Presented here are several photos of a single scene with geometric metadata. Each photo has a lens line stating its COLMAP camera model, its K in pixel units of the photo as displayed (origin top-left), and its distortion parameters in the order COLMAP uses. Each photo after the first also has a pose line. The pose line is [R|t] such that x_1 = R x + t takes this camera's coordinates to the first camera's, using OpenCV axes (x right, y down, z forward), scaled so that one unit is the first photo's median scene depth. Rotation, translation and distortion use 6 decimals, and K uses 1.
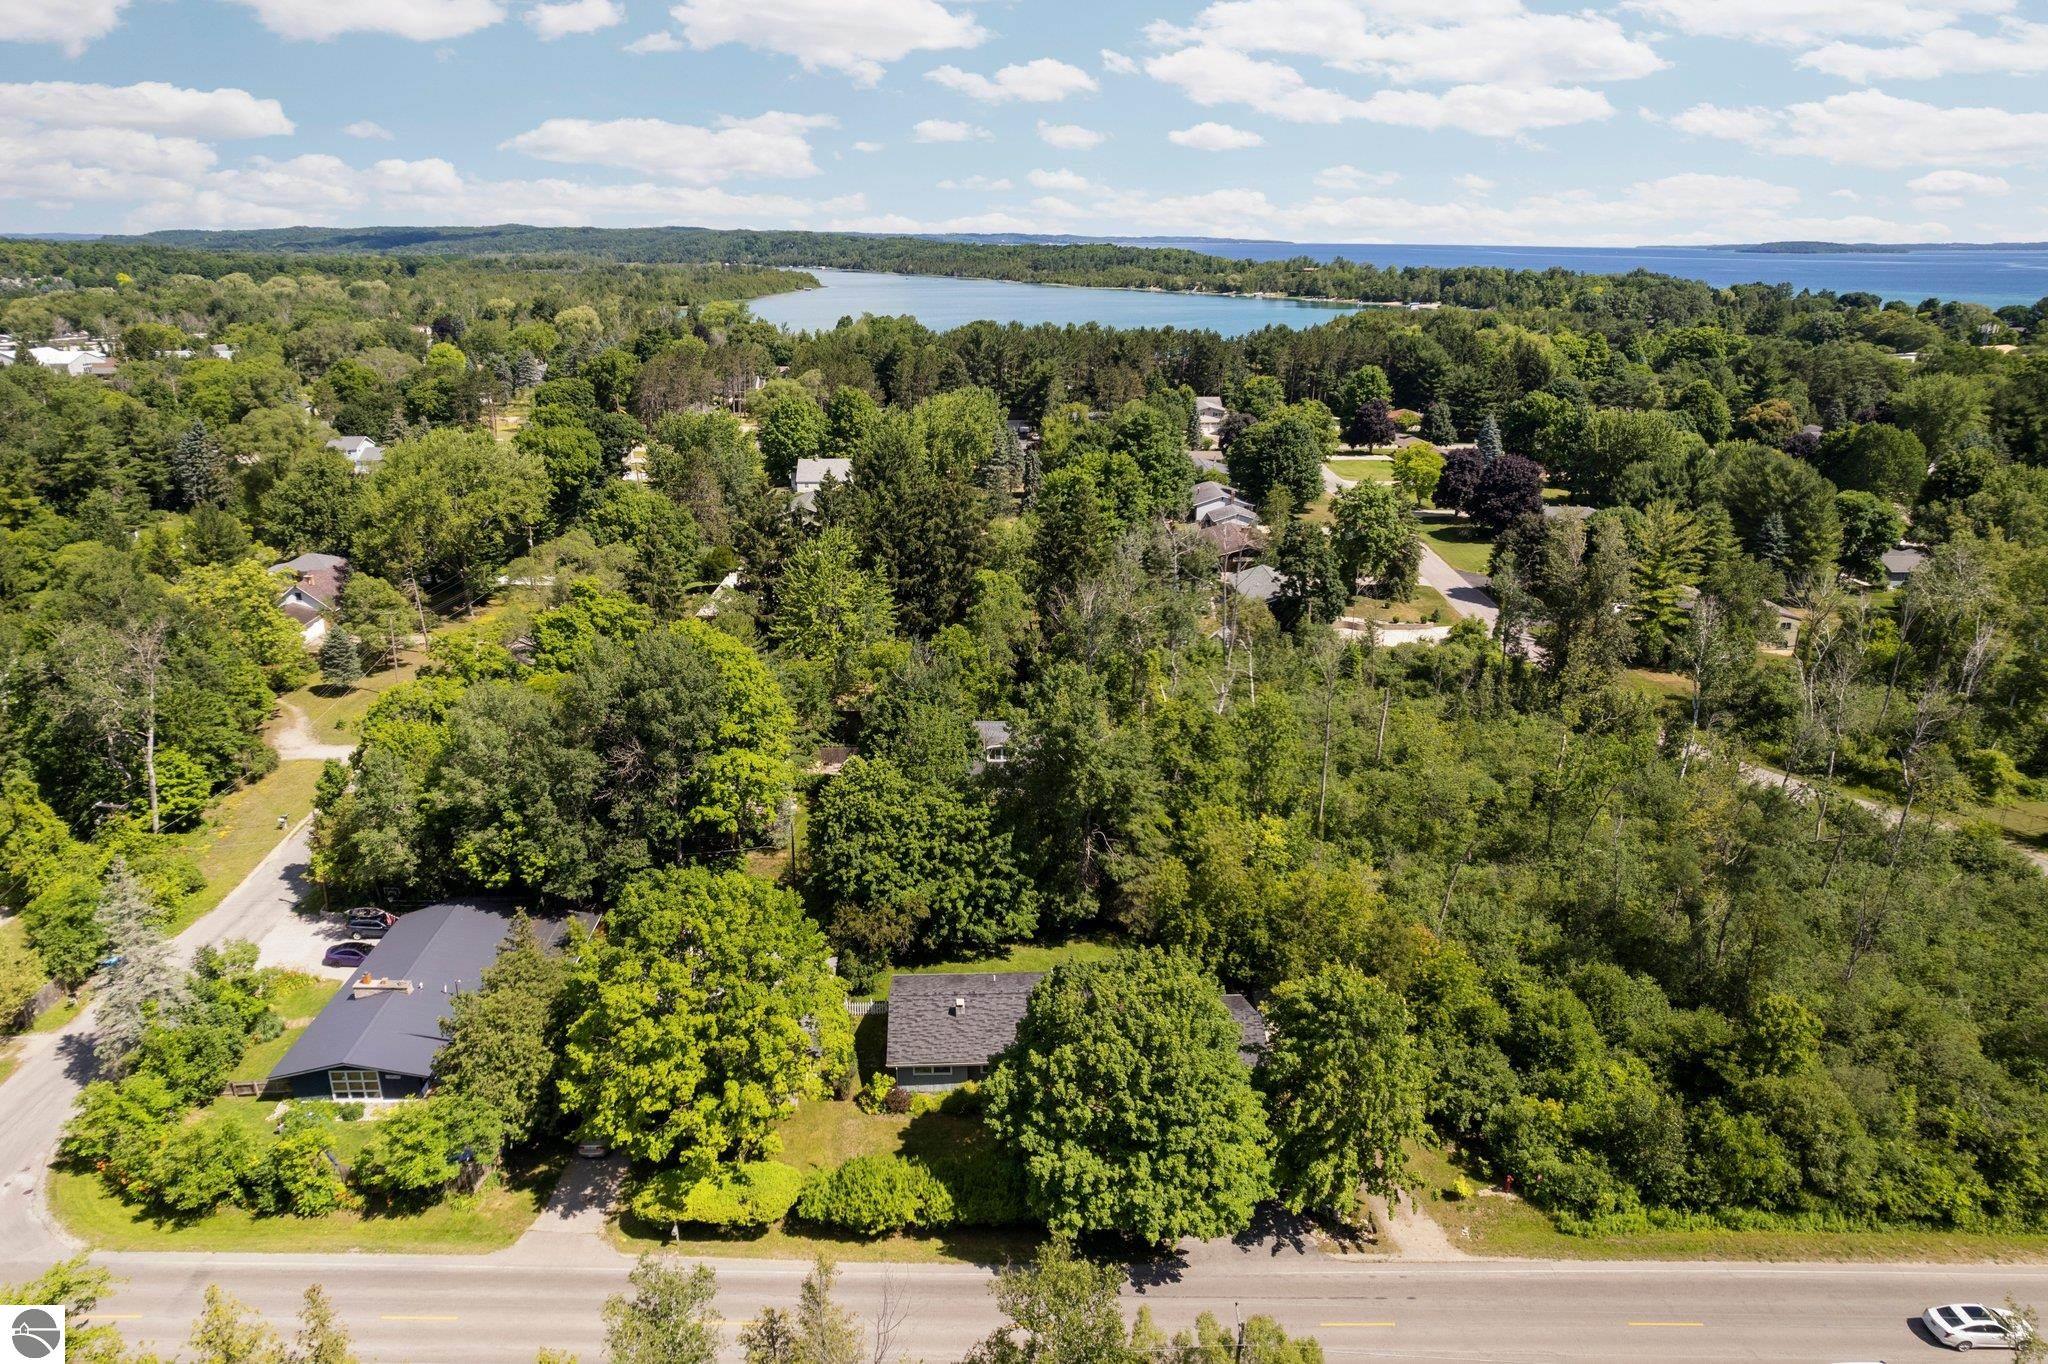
lens RADIAL K [[1284.6, 0, 1044.4], [0, 1284.6, 682.5], [0, 0, 1]] dist [-0.074114, 0.049036]
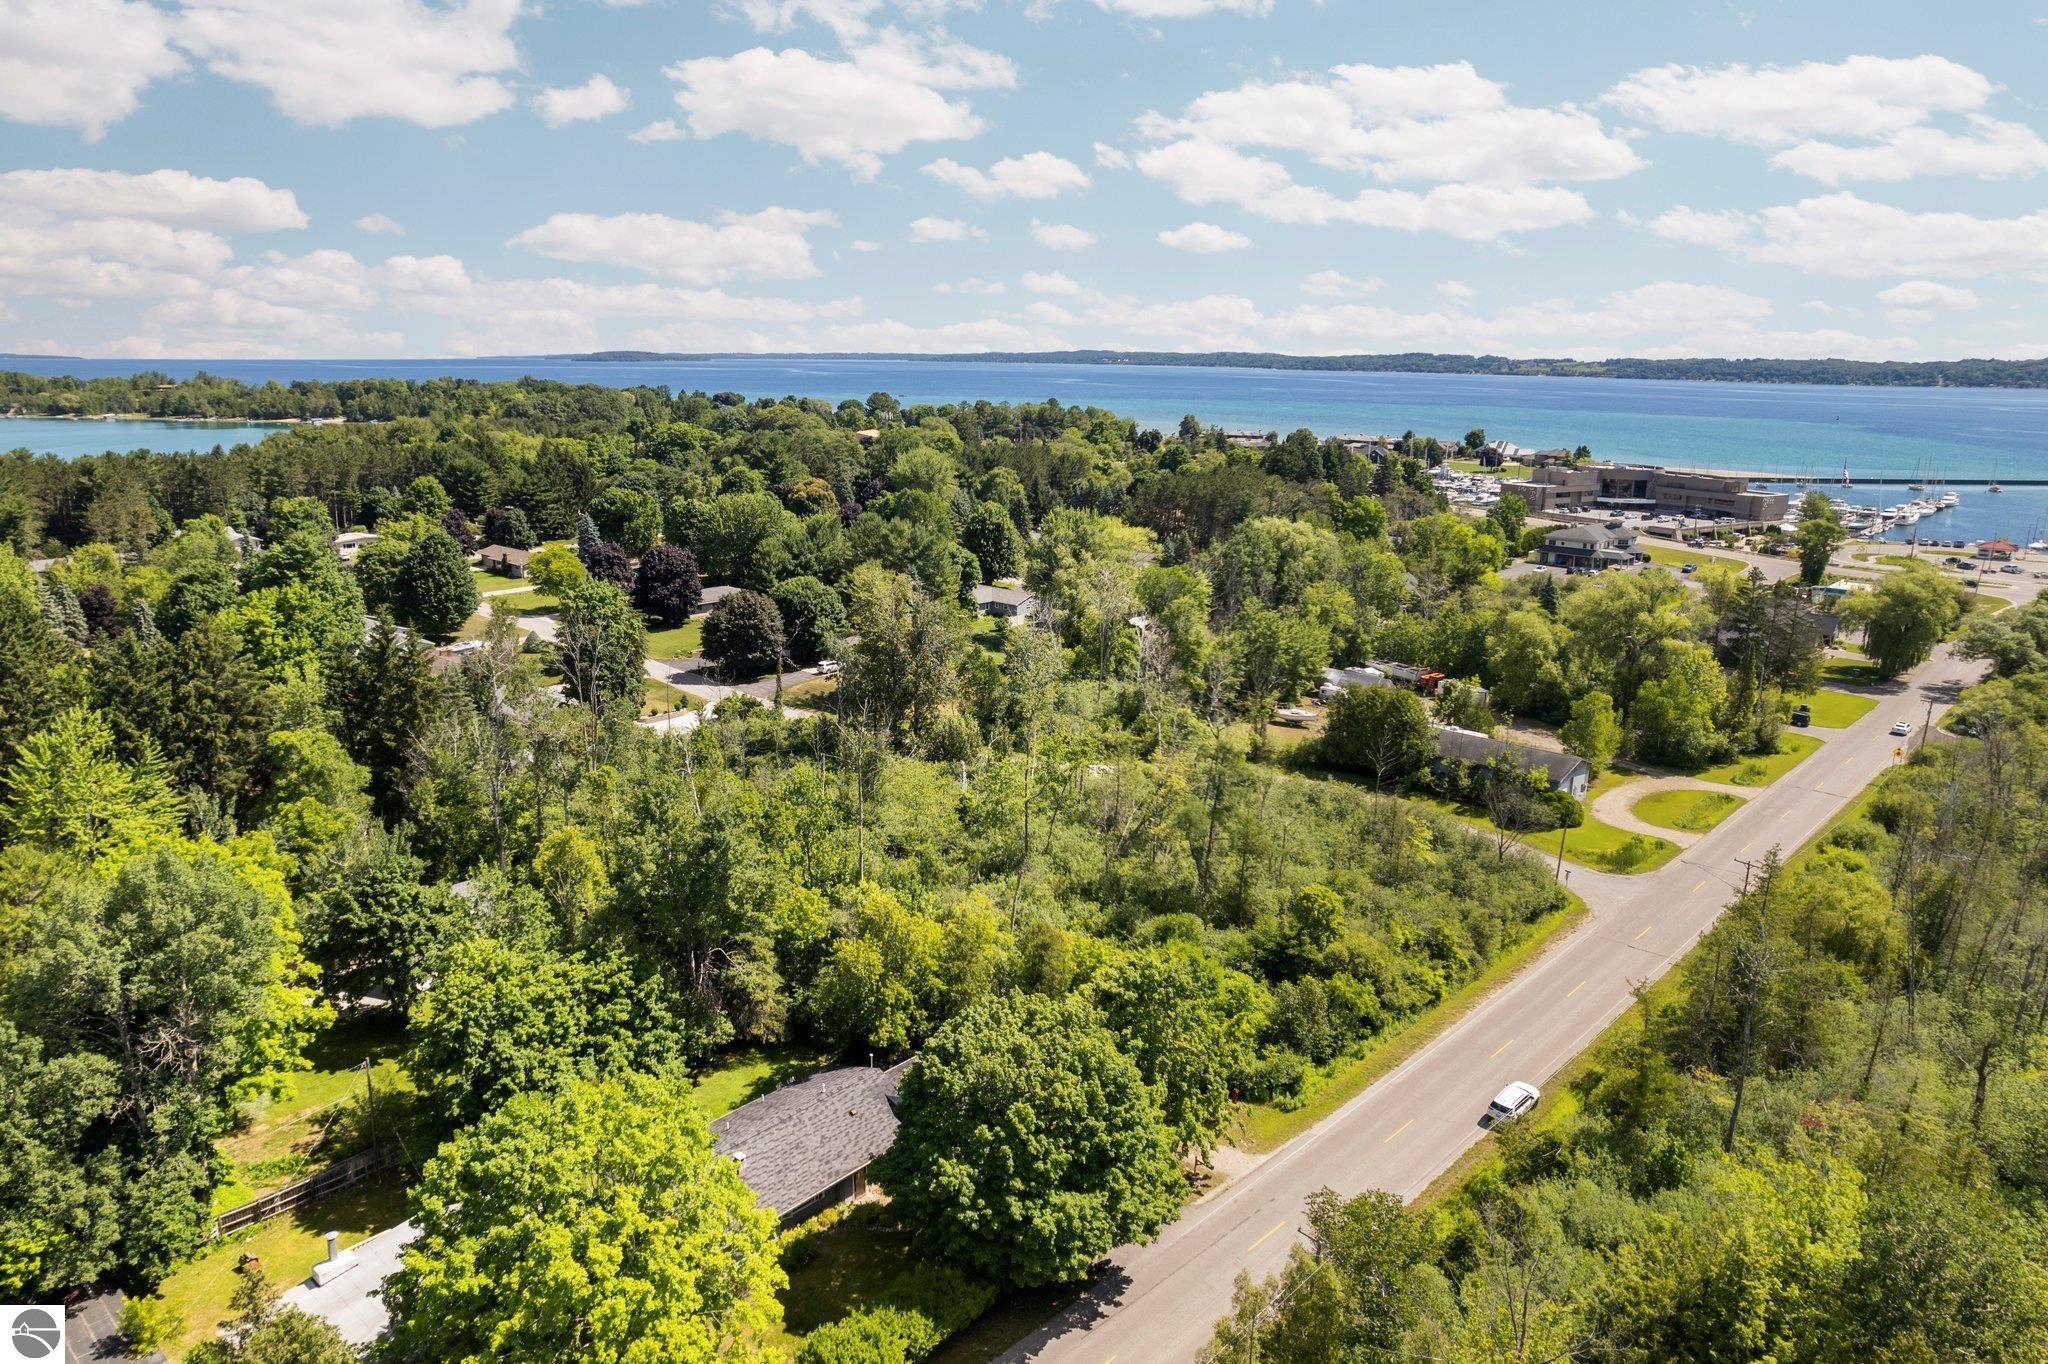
lens RADIAL K [[1284.6, 0, 1044.4], [0, 1284.6, 682.5], [0, 0, 1]] dist [-0.074114, 0.049036]
pose [[0.706170, -0.168431, 0.687718, -0.530602], [0.222897, 0.974792, 0.009861, -0.038337], [-0.672042, 0.146327, 0.725911, 0.186200]]
